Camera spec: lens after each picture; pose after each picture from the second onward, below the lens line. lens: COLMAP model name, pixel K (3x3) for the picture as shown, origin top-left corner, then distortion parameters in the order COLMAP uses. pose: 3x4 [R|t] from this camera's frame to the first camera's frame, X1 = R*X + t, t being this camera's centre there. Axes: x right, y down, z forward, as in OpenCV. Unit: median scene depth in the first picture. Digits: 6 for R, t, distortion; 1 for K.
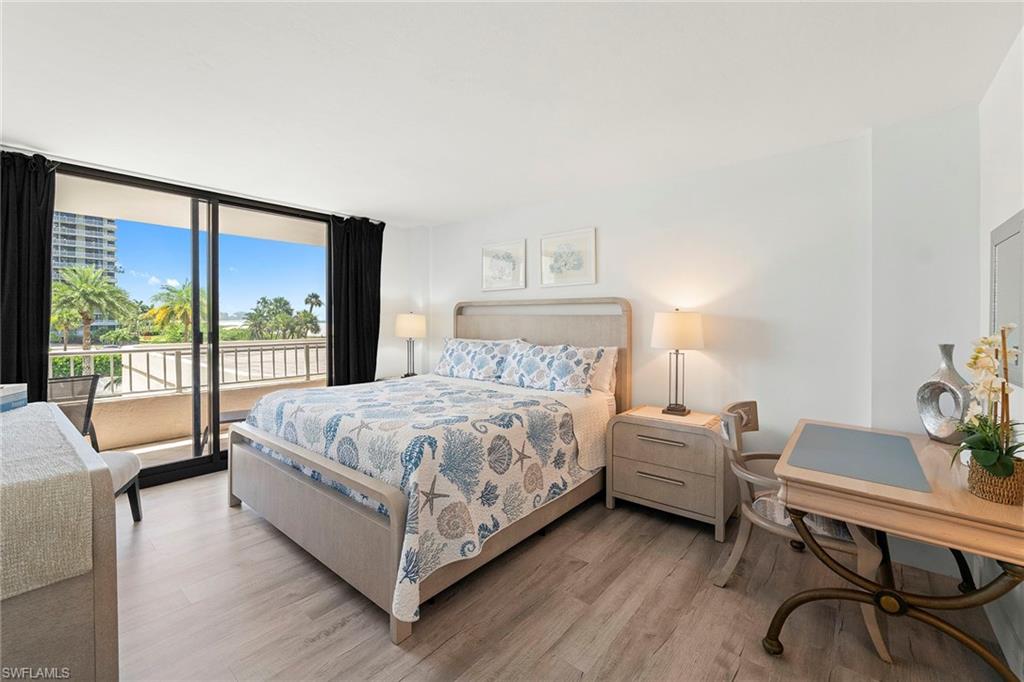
lens RADIAL K [[418.7, 0, 509.7], [0, 418.7, 323.8], [0, 0, 1]] dist [-0.007636, 0.000181]
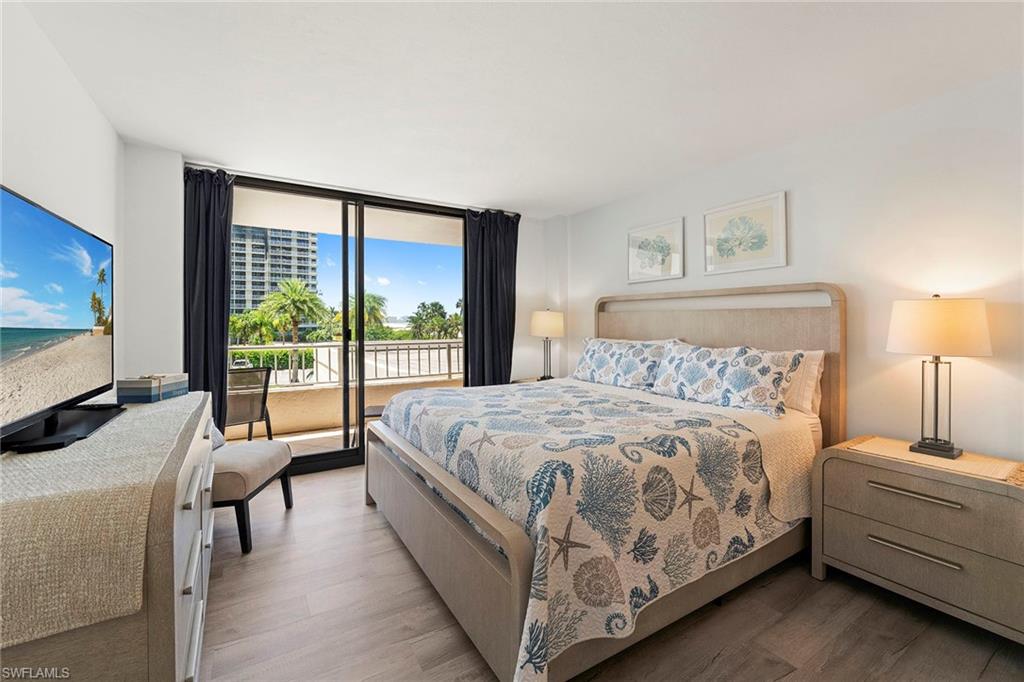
lens RADIAL K [[414.7, 0, 509.2], [0, 414.7, 325.5], [0, 0, 1]] dist [-0.011274, -0.000035]
pose [[0.944656, -0.000881, -0.328060, -0.023775], [0.000035, 0.999997, -0.002584, 0.014120], [0.328061, 0.002430, 0.944653, 0.158217]]
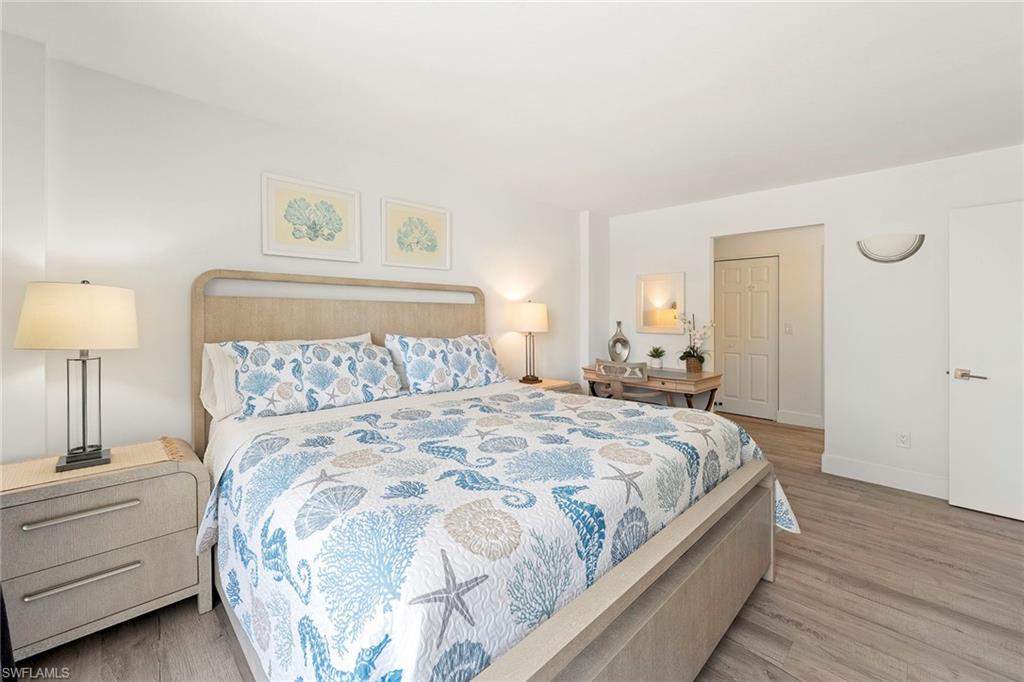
lens RADIAL K [[414.8, 0, 513.3], [0, 414.8, 313.4], [0, 0, 1]] dist [-0.001618, -0.000022]
pose [[0.096068, -0.001607, 0.995373, -0.801139], [0.003121, 0.999994, 0.001313, 0.001415], [-0.995370, 0.002980, 0.096073, 0.854425]]
